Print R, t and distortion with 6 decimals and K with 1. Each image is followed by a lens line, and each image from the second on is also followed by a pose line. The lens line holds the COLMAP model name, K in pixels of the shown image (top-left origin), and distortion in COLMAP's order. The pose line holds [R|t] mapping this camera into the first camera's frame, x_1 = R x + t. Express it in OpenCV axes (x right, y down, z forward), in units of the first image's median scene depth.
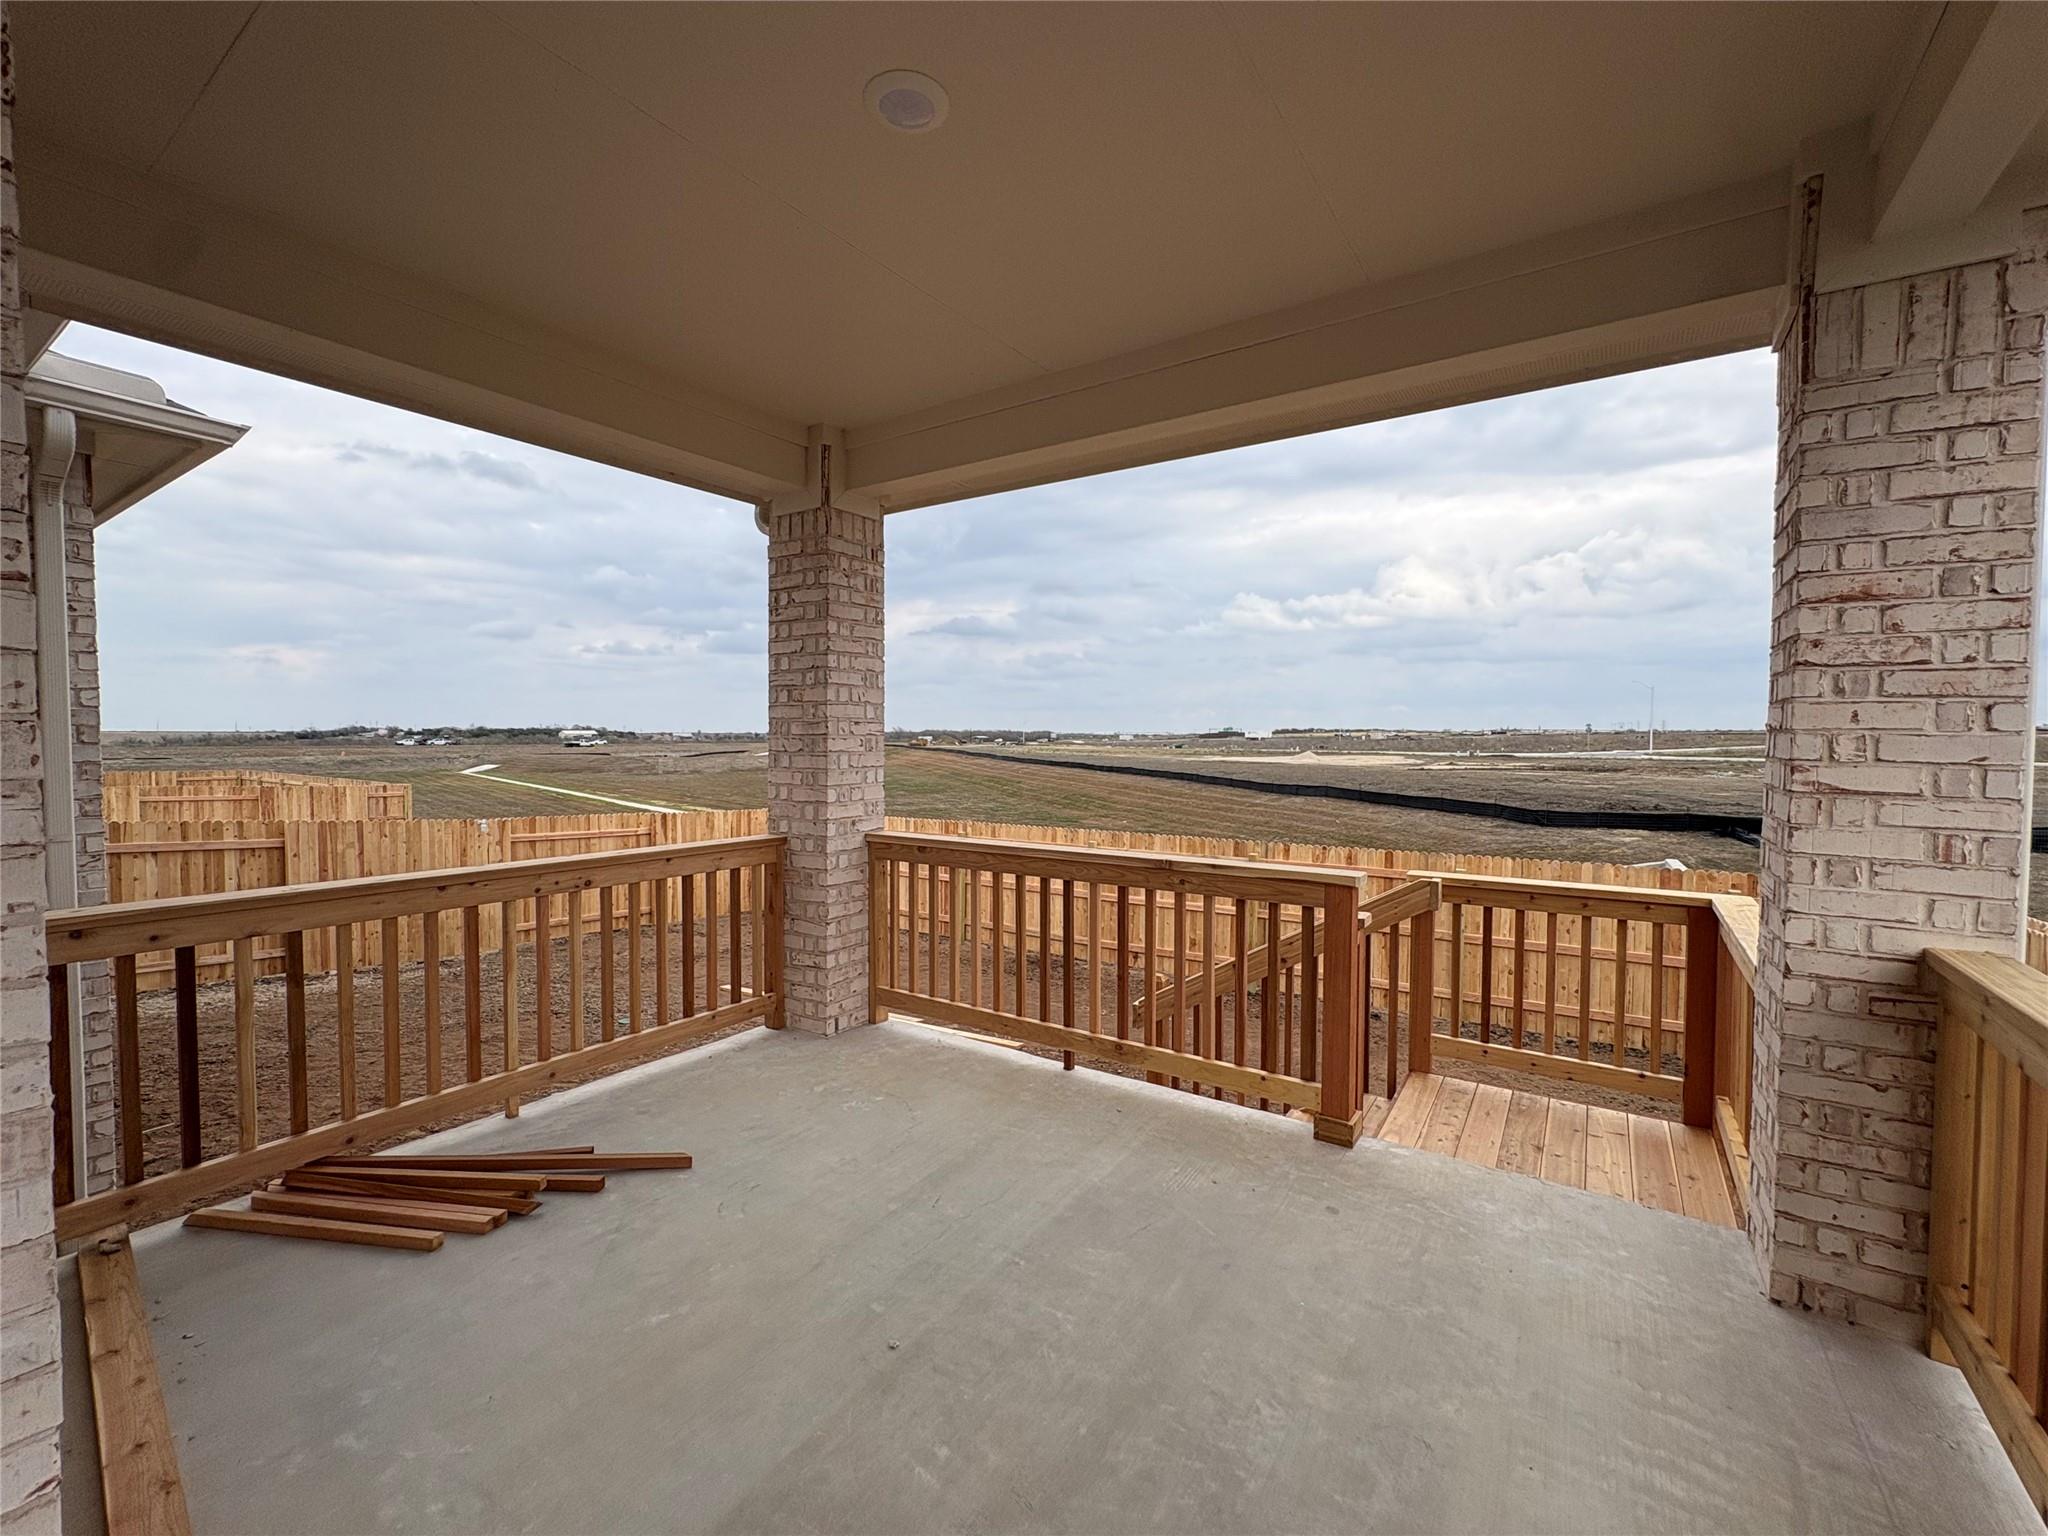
lens RADIAL K [[855.8, 0, 1020.2], [0, 855.8, 763.4], [0, 0, 1]] dist [-0.004214, 0.000070]
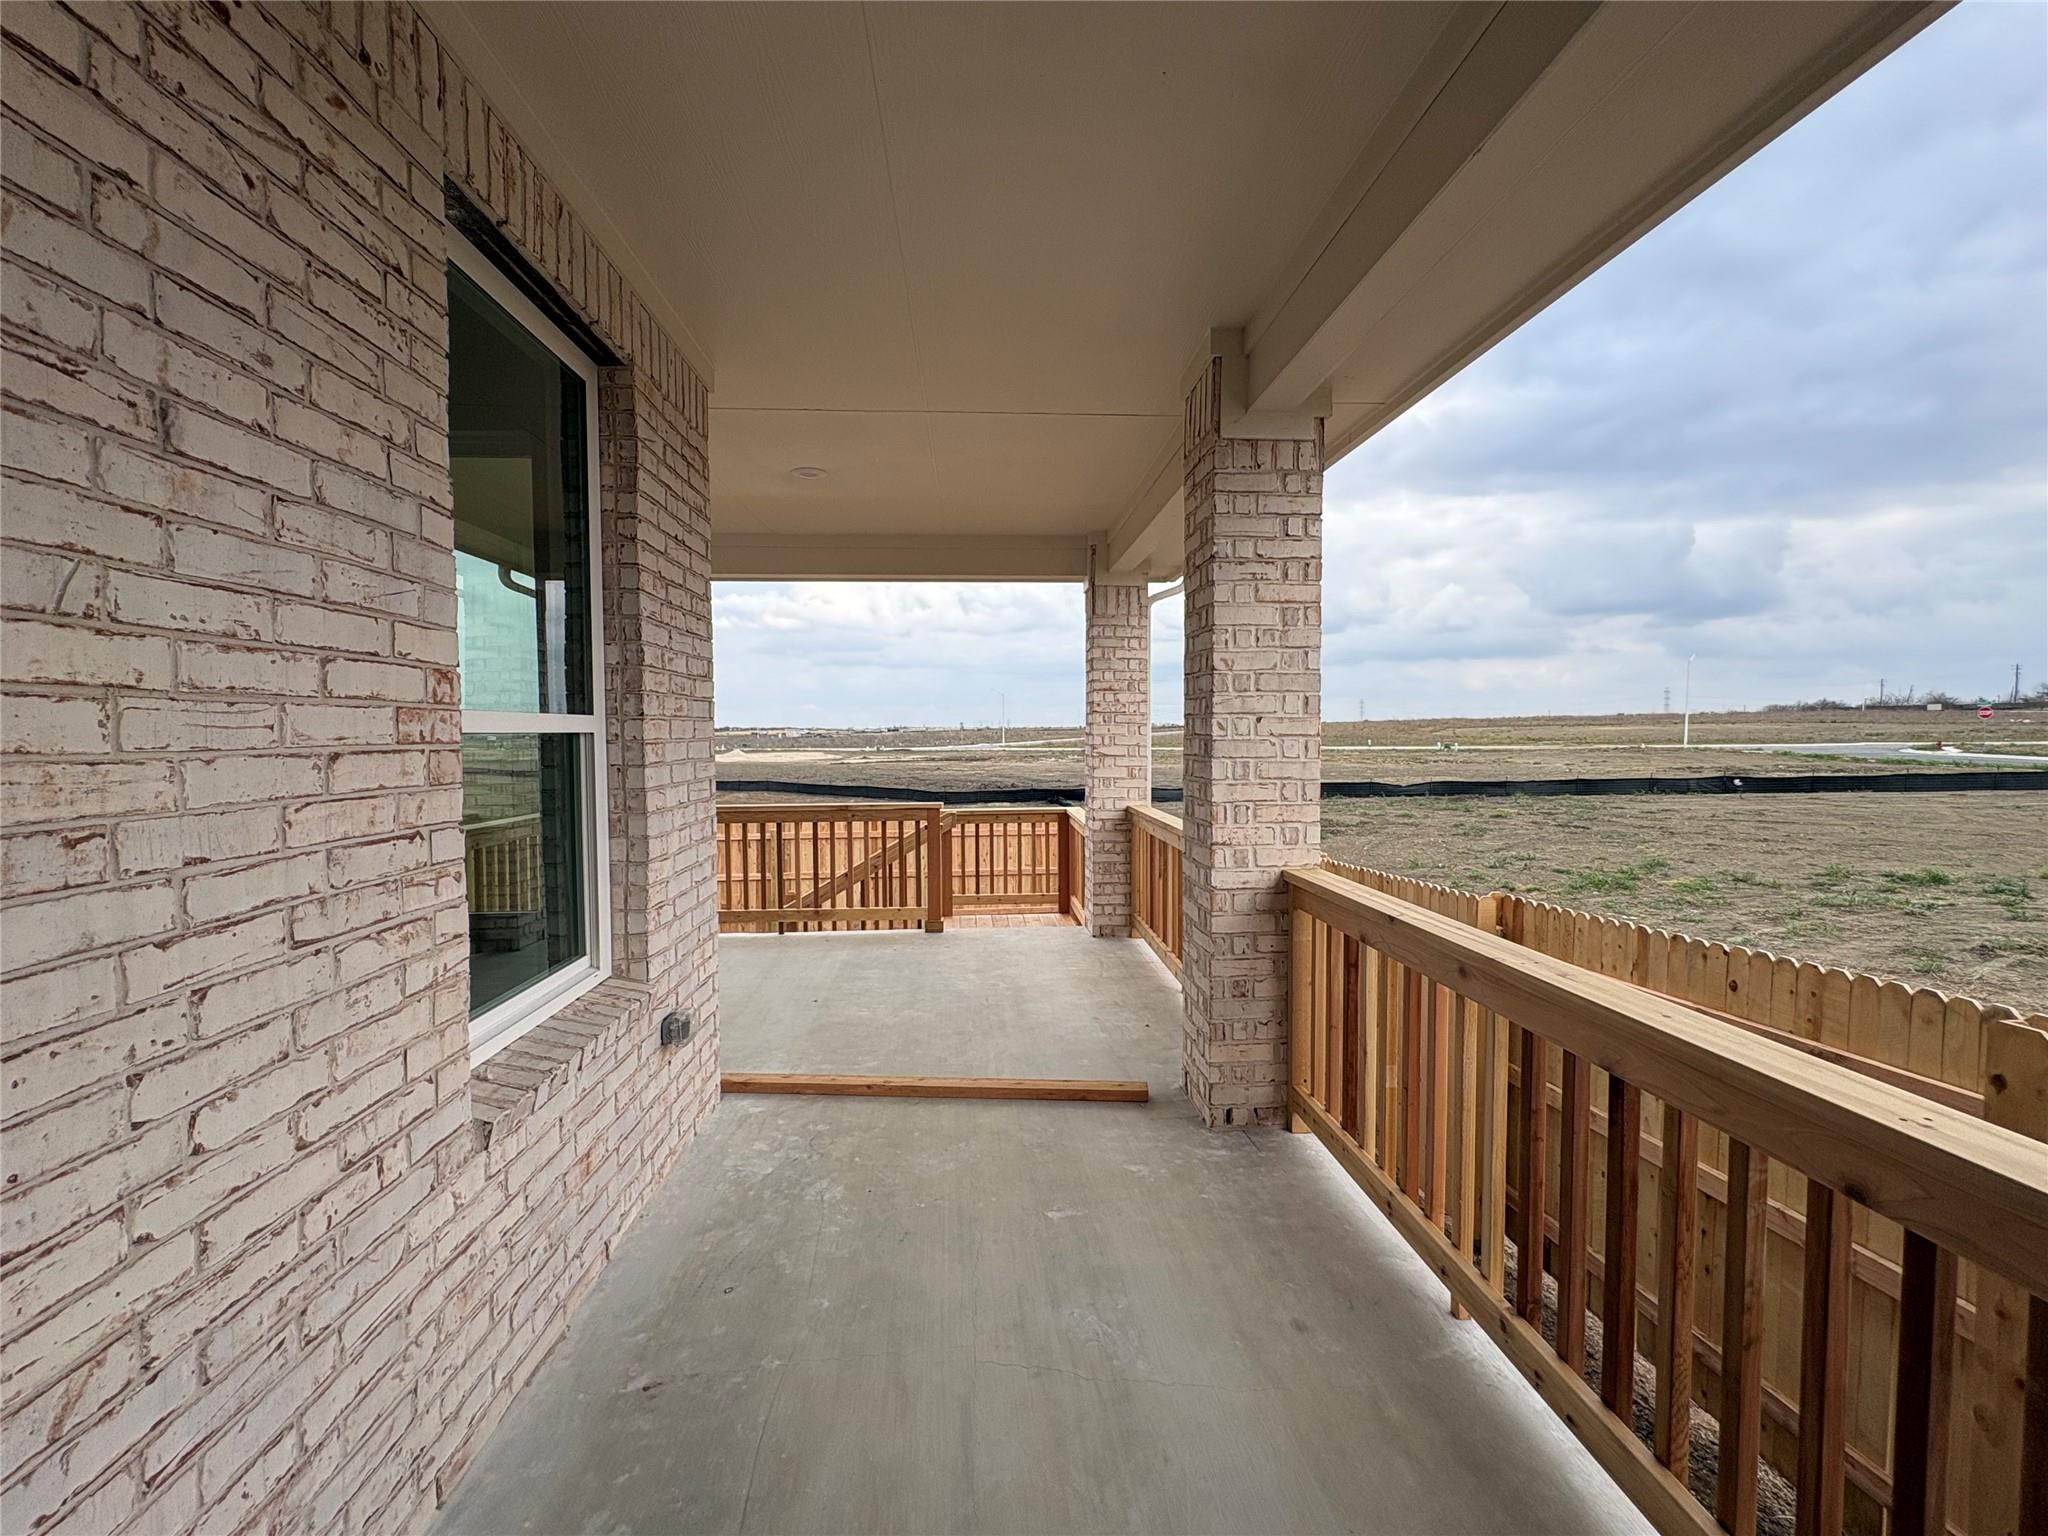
lens RADIAL K [[859.3, 0, 1024.6], [0, 859.3, 766.1], [0, 0, 1]] dist [-0.002549, 0.000455]
pose [[0.791516, -0.032156, 0.610302, -1.053200], [0.028701, 0.999469, 0.015438, 0.016246], [-0.610475, 0.005297, 0.792018, -1.158298]]
